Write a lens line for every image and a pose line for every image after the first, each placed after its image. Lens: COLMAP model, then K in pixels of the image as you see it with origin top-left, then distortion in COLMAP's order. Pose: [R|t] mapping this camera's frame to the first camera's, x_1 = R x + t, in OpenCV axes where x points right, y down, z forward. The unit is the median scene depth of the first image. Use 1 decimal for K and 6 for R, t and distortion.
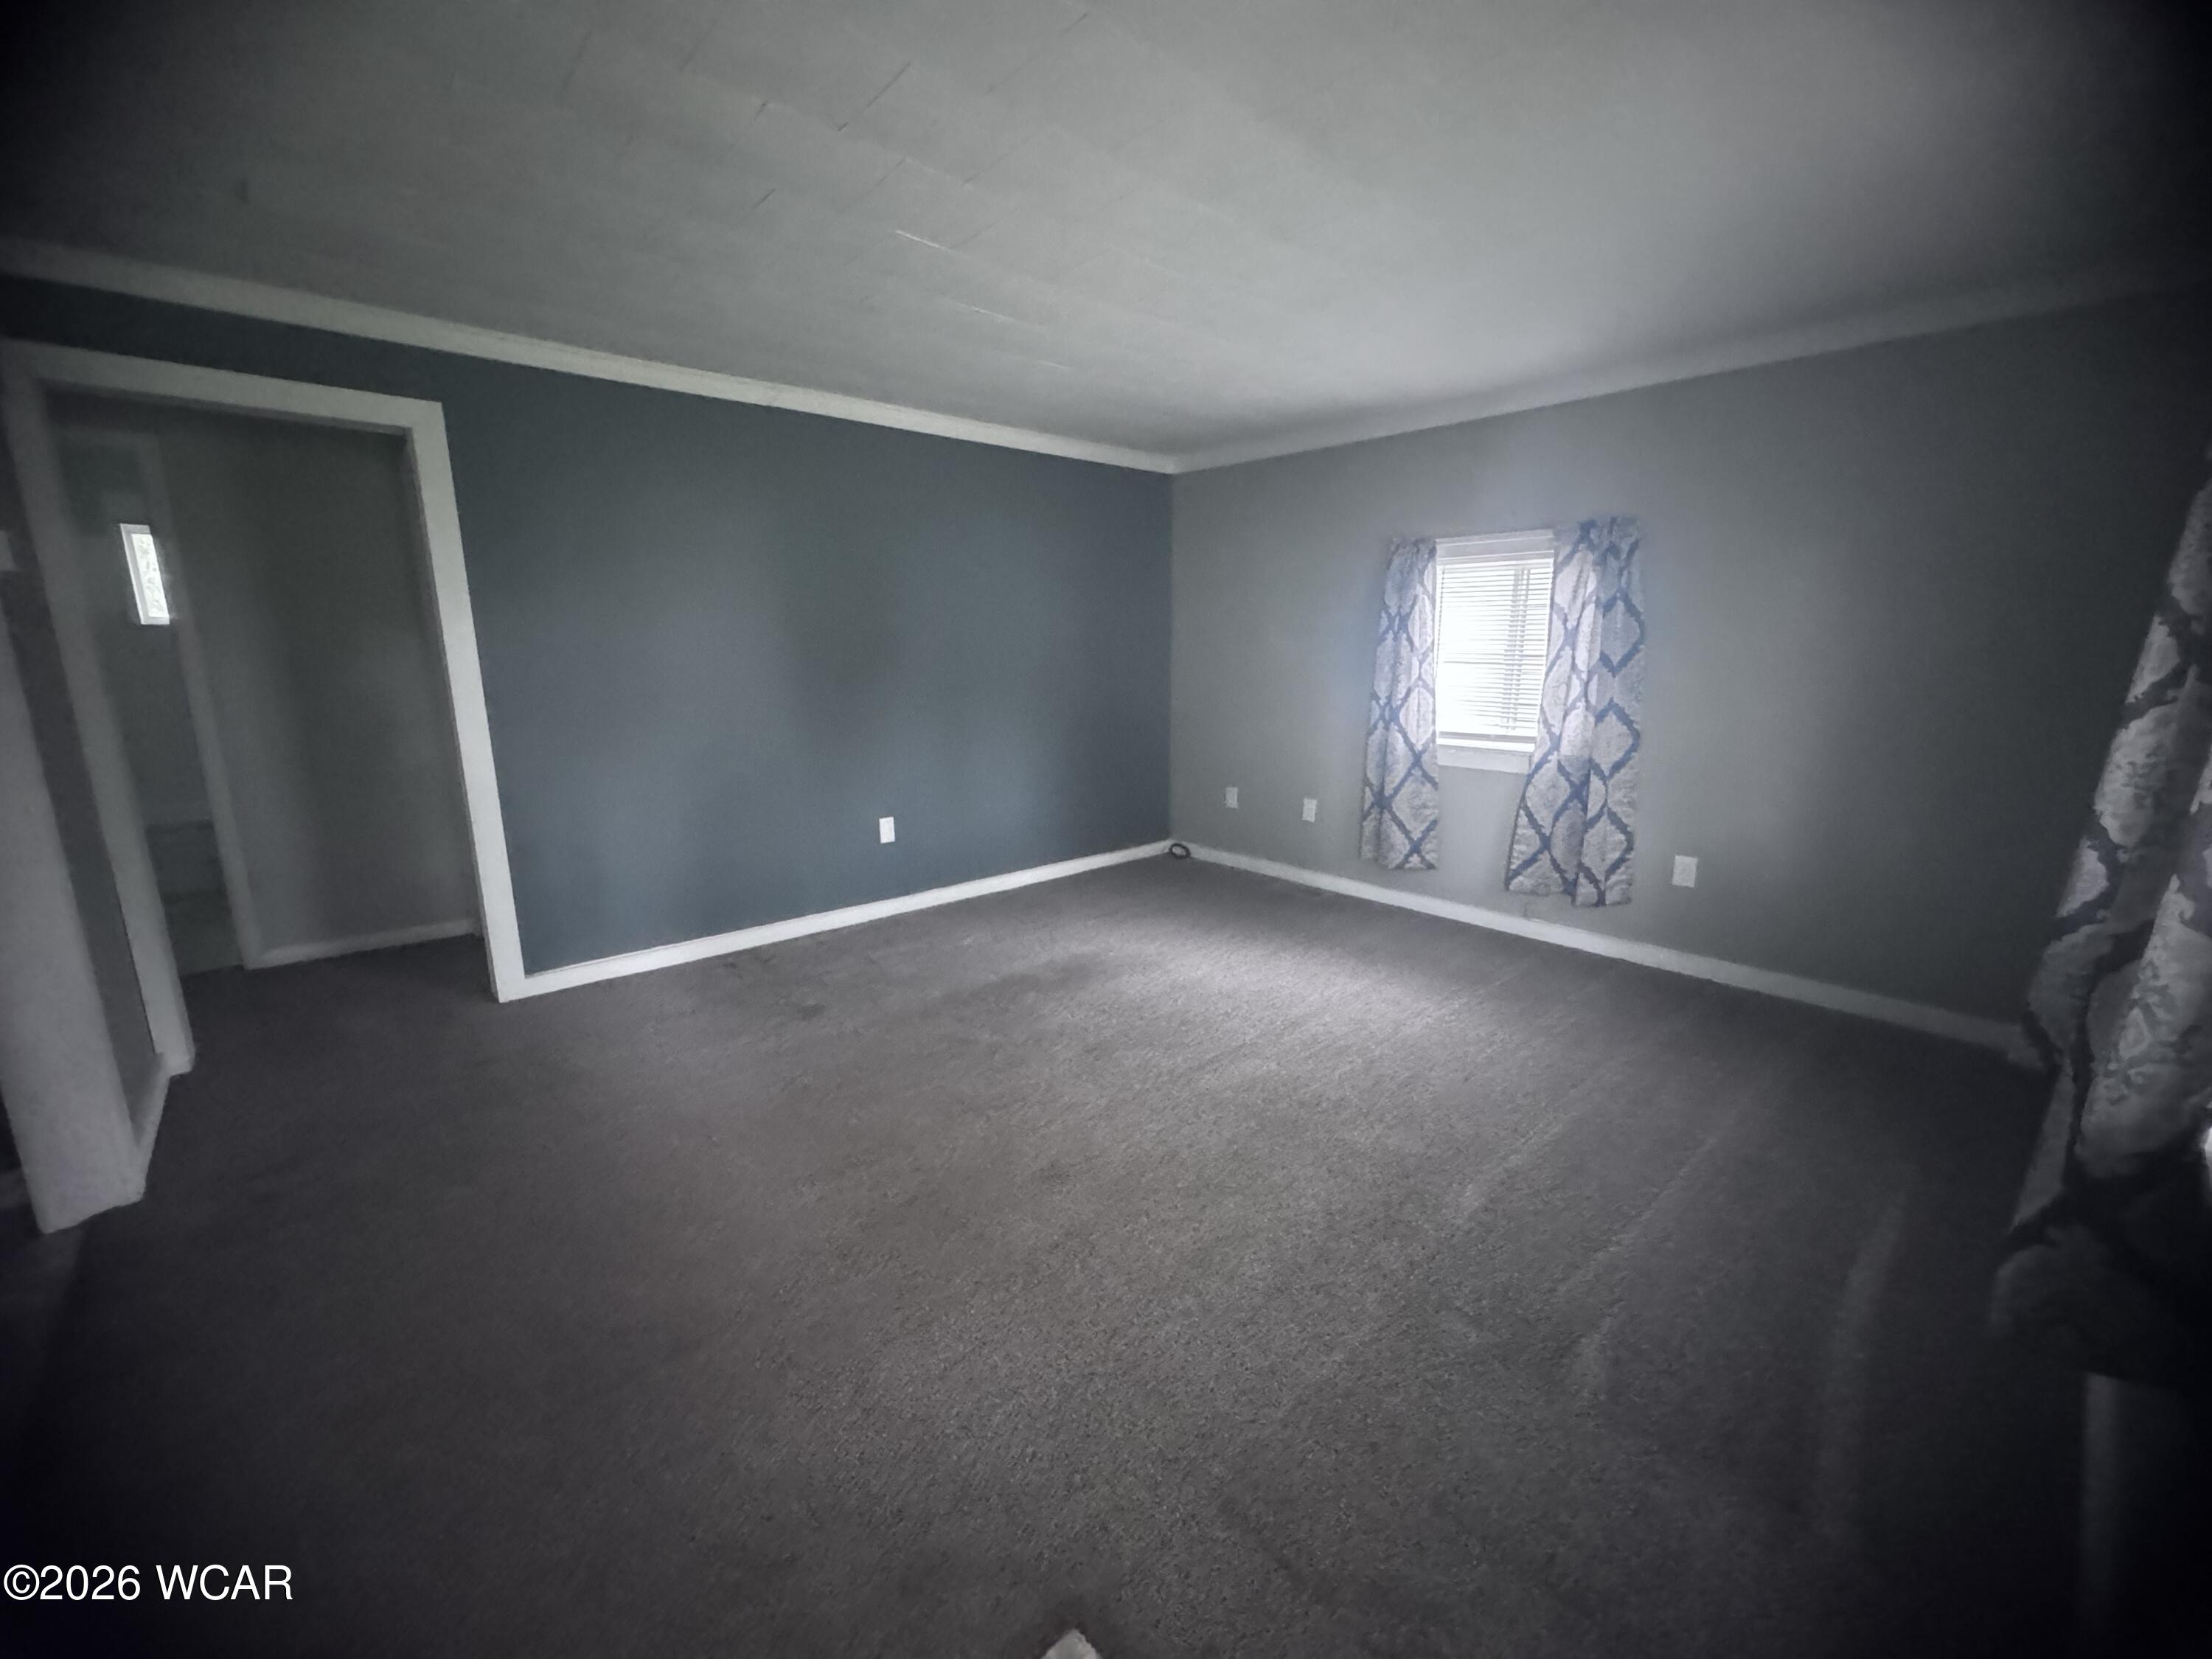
lens RADIAL K [[881.8, 0, 1106.0], [0, 881.8, 829.5], [0, 0, 1]] dist [0.000831, 0.000072]
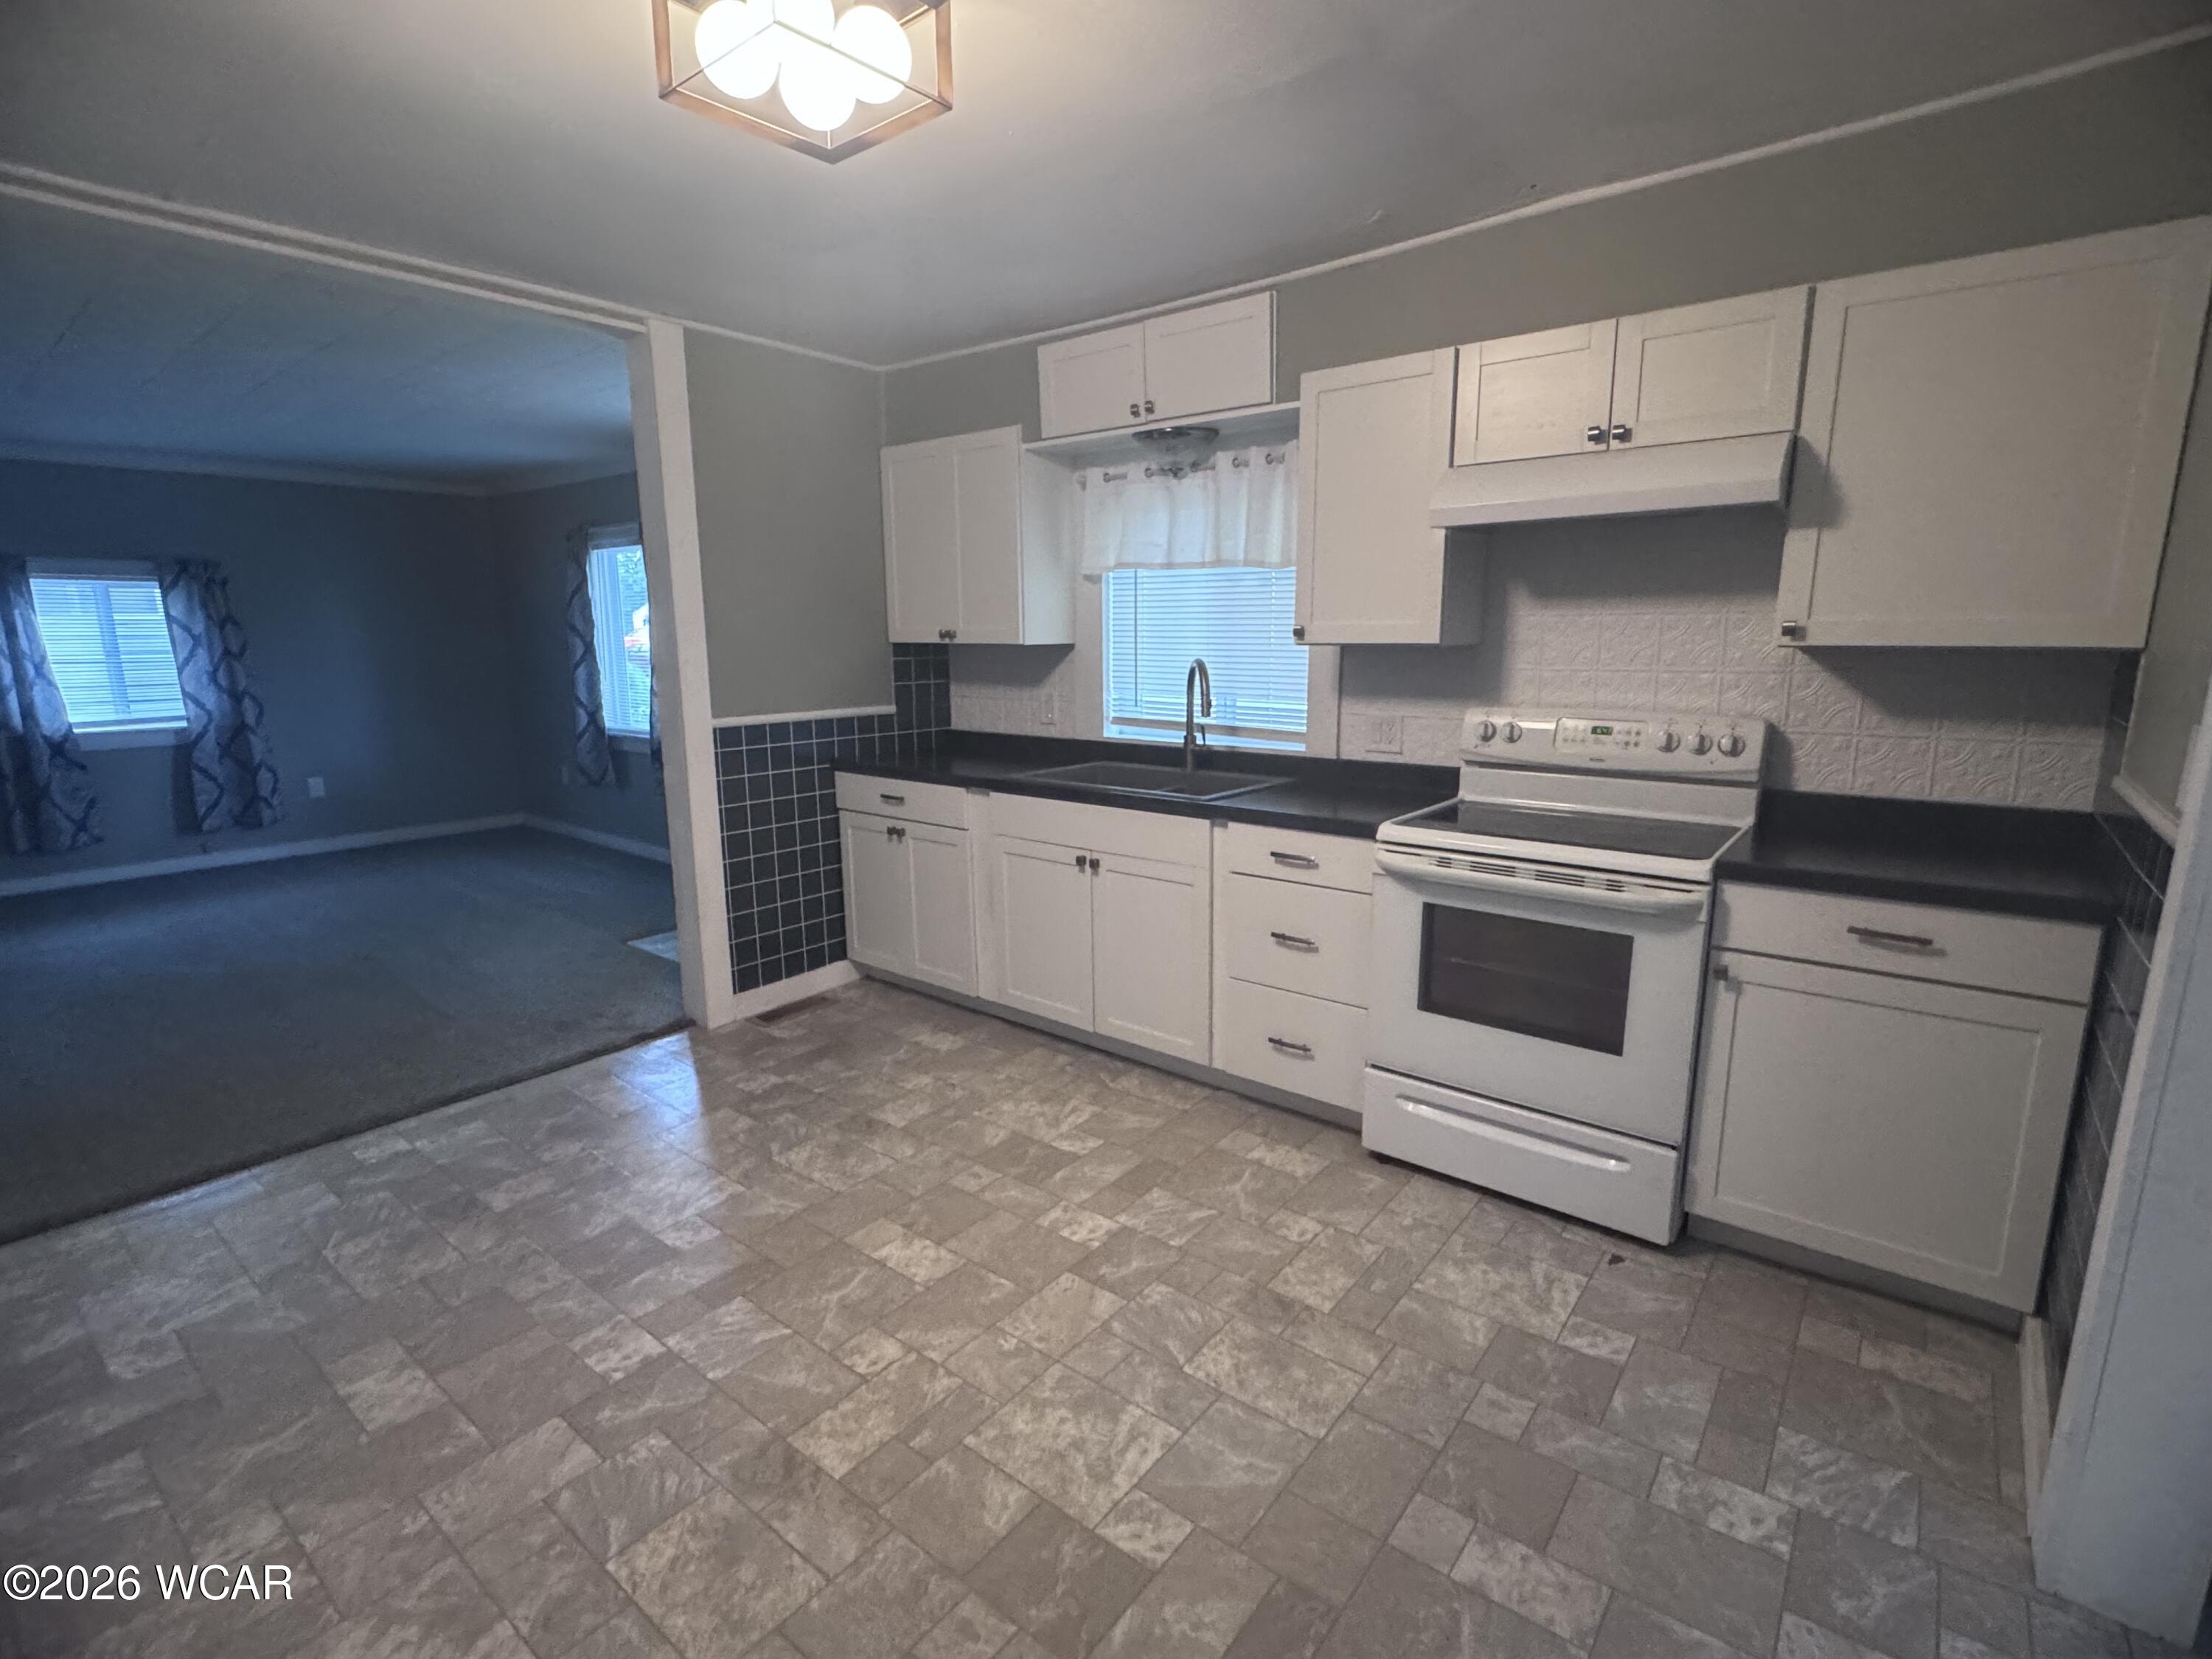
lens RADIAL K [[1039.2, 0, 1106.0], [0, 1039.2, 829.5], [0, 0, 1]] dist [-0.000270, -0.000008]
pose [[-0.145467, -0.189650, 0.971016, -1.208427], [0.207425, 0.953797, 0.217361, 0.007976], [-0.967375, 0.233032, -0.099408, -0.144444]]
